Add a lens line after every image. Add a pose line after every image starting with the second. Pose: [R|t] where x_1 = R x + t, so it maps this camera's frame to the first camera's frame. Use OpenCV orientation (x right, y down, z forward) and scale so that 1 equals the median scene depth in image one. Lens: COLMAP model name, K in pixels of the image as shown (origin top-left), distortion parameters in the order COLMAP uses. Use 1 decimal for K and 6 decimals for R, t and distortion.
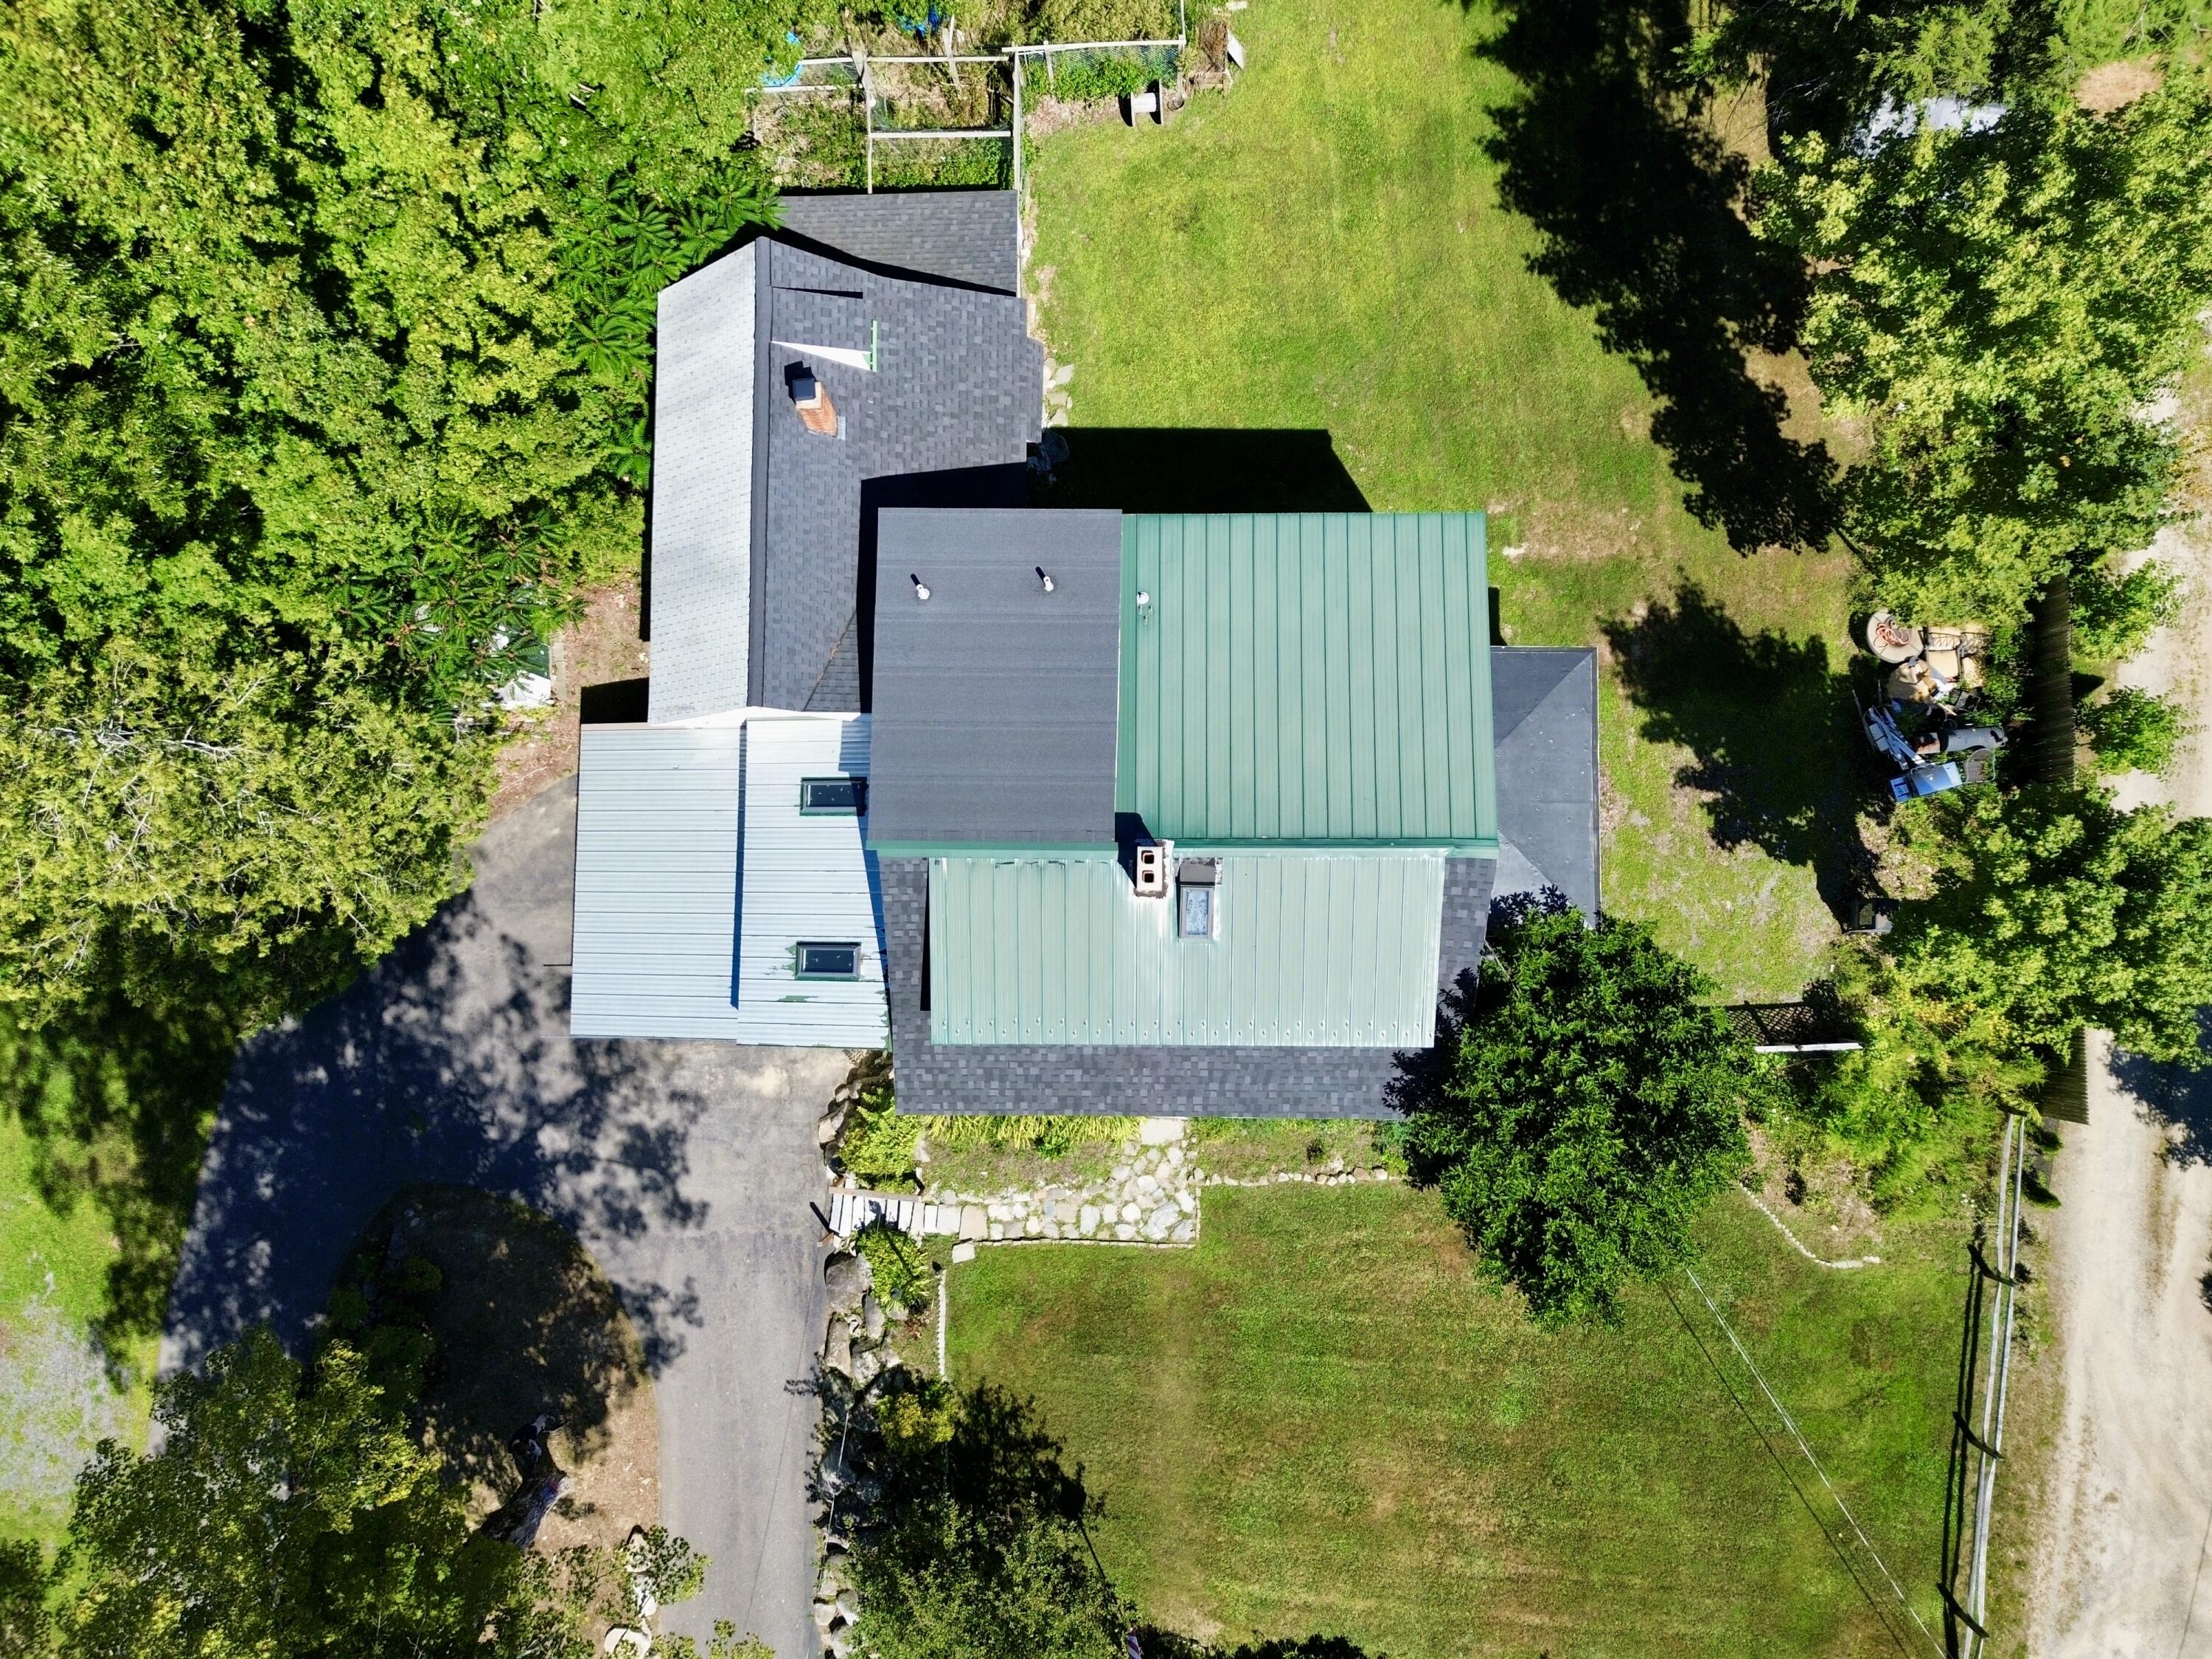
lens RADIAL K [[1555.5, 0, 1105.8], [0, 1555.5, 786.6], [0, 0, 1]] dist [0.074748, -0.058442]
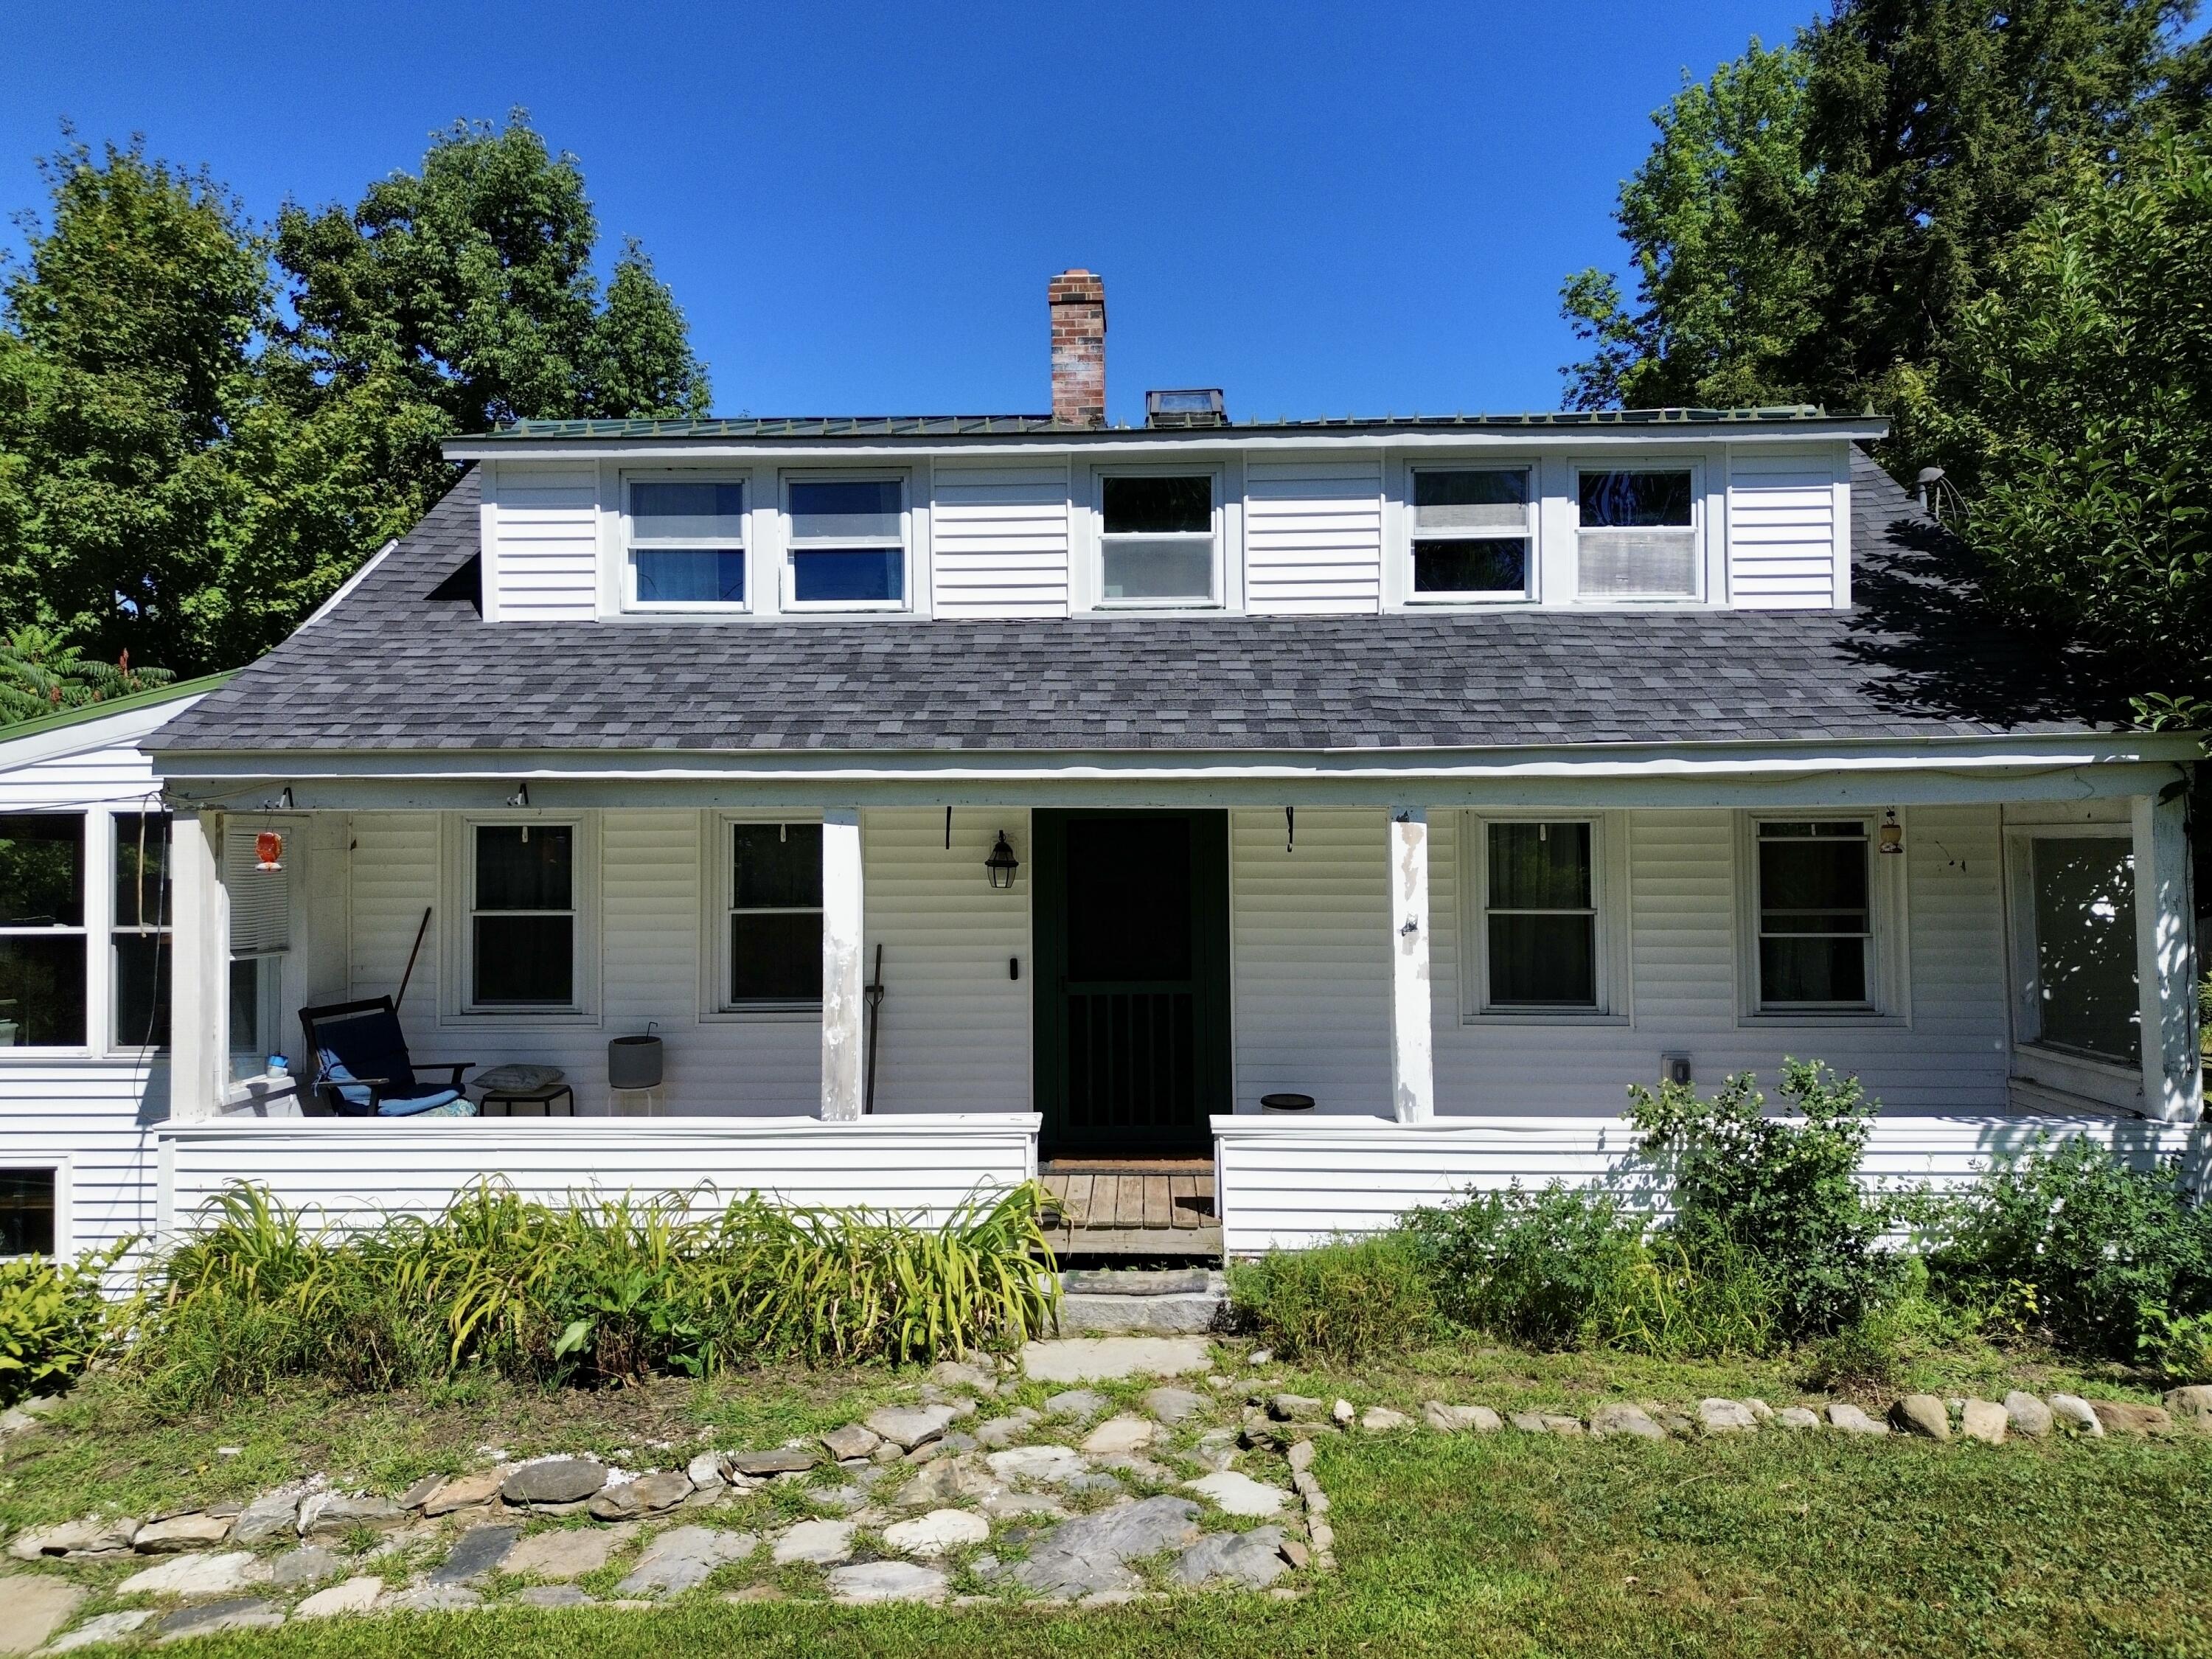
lens RADIAL K [[1555.5, 0, 1102.2], [0, 1555.5, 822.5], [0, 0, 1]] dist [0.074748, -0.058442]
pose [[0.999728, 0.009796, -0.021167, 0.037331], [-0.021781, 0.067479, -0.997483, 0.434274], [-0.008343, 0.997673, 0.067674, 0.888985]]
